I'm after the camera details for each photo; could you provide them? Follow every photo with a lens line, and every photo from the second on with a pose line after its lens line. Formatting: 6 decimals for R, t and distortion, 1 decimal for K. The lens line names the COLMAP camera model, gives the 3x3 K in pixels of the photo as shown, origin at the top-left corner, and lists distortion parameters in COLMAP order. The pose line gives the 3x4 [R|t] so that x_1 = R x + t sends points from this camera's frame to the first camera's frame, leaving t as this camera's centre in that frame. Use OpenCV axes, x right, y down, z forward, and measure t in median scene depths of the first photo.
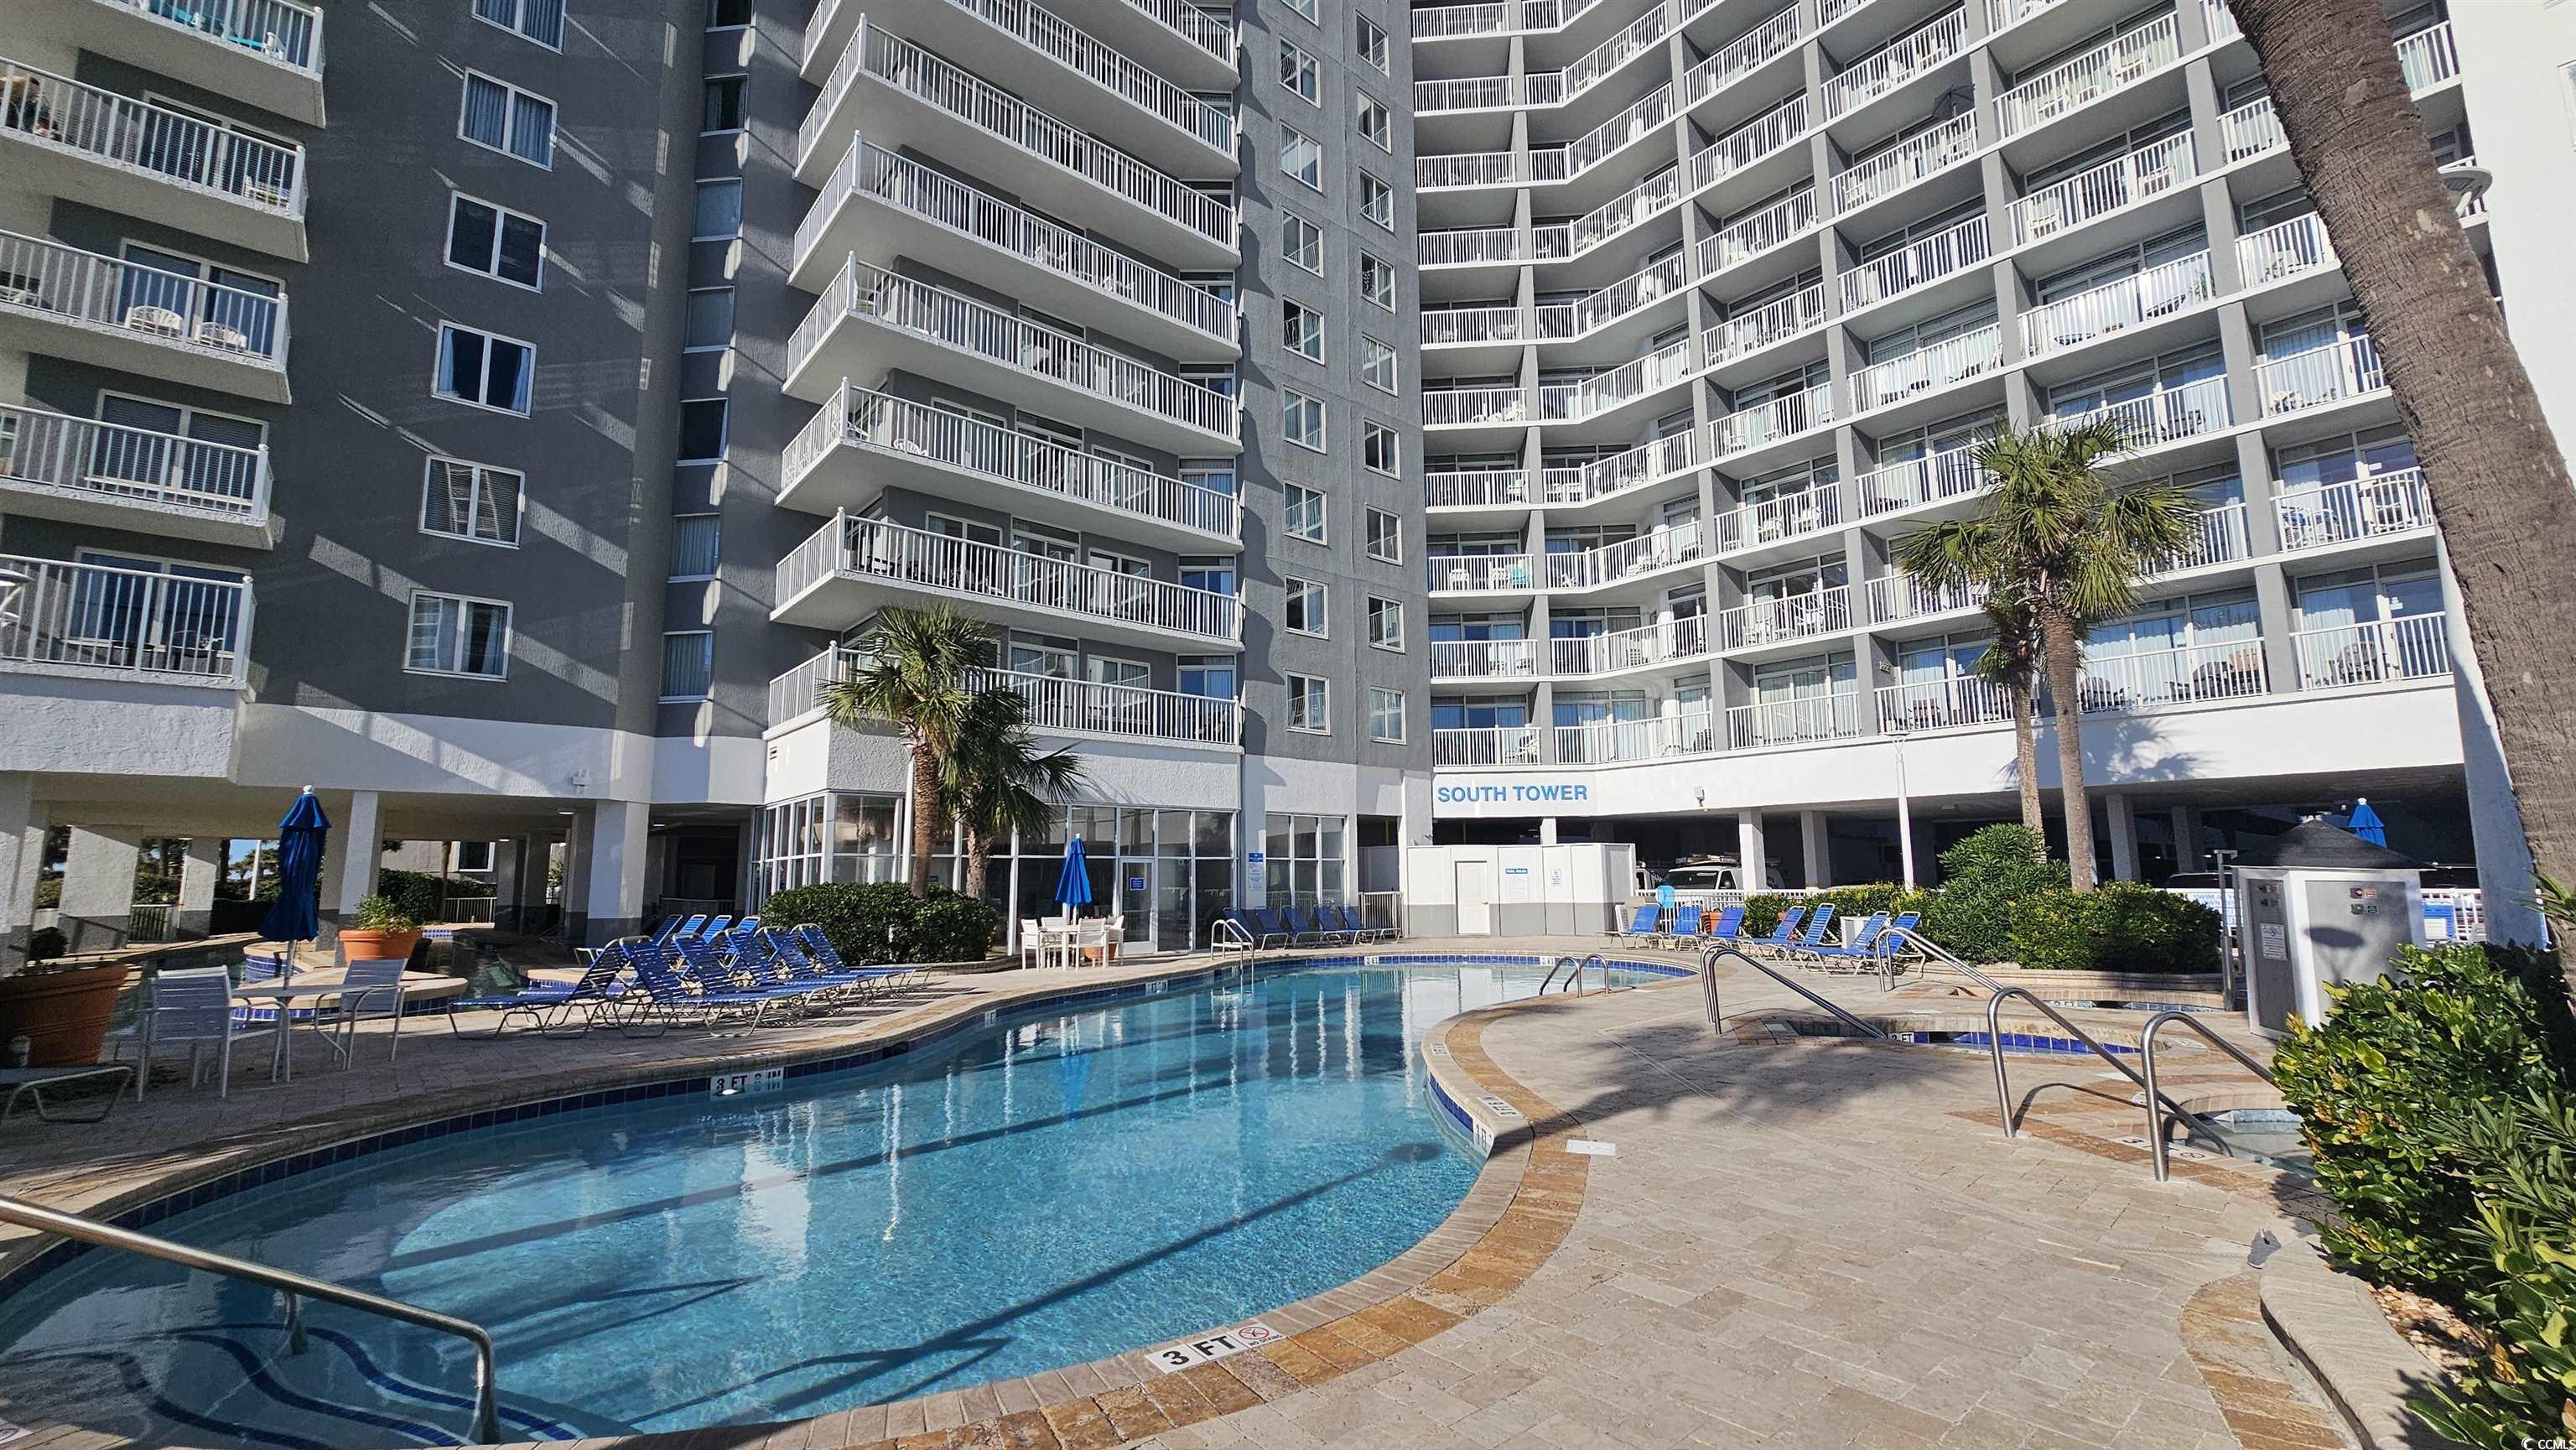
lens RADIAL K [[1048.3, 0, 1289.5], [0, 1048.3, 725.0], [0, 0, 1]] dist [0.002758, -0.001293]
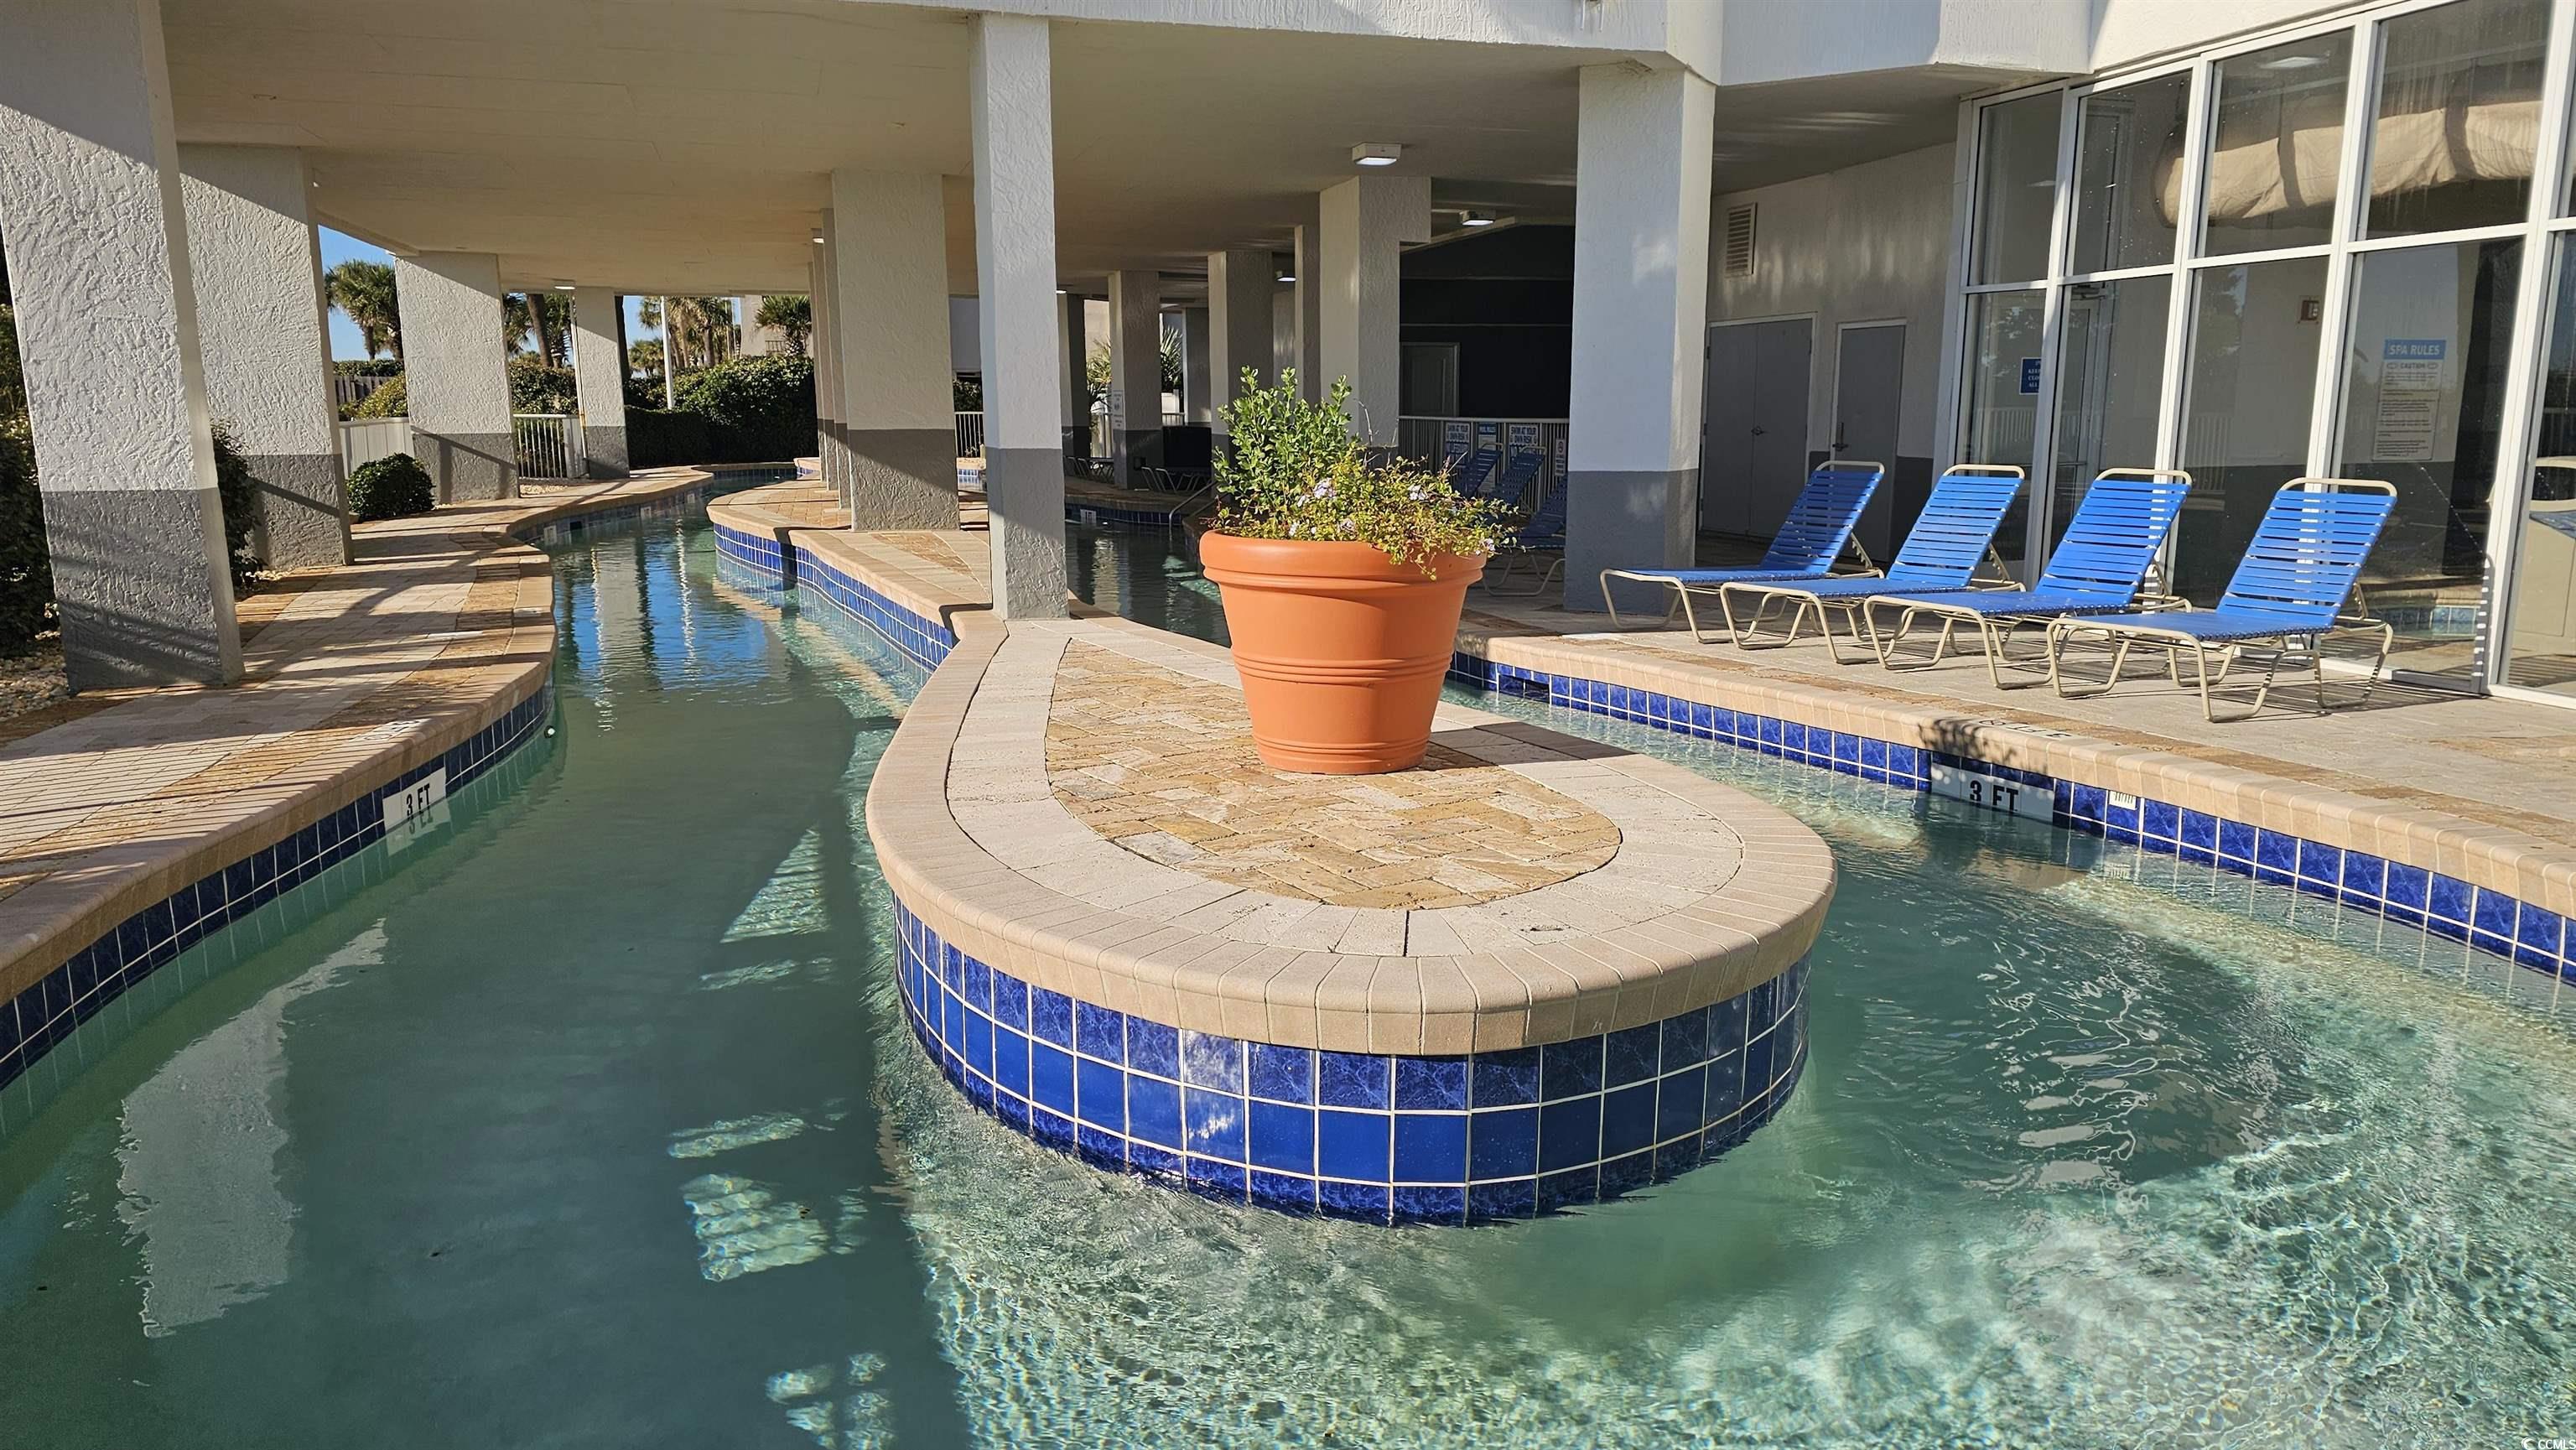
lens RADIAL K [[1699.0, 0, 1283.1], [0, 1699.0, 726.0], [0, 0, 1]] dist [0.027782, -0.002028]
pose [[0.914145, 0.084914, -0.396394, -0.411018], [0.049912, 0.946801, 0.317924, 0.068746], [0.402303, -0.310414, 0.861276, 0.381881]]
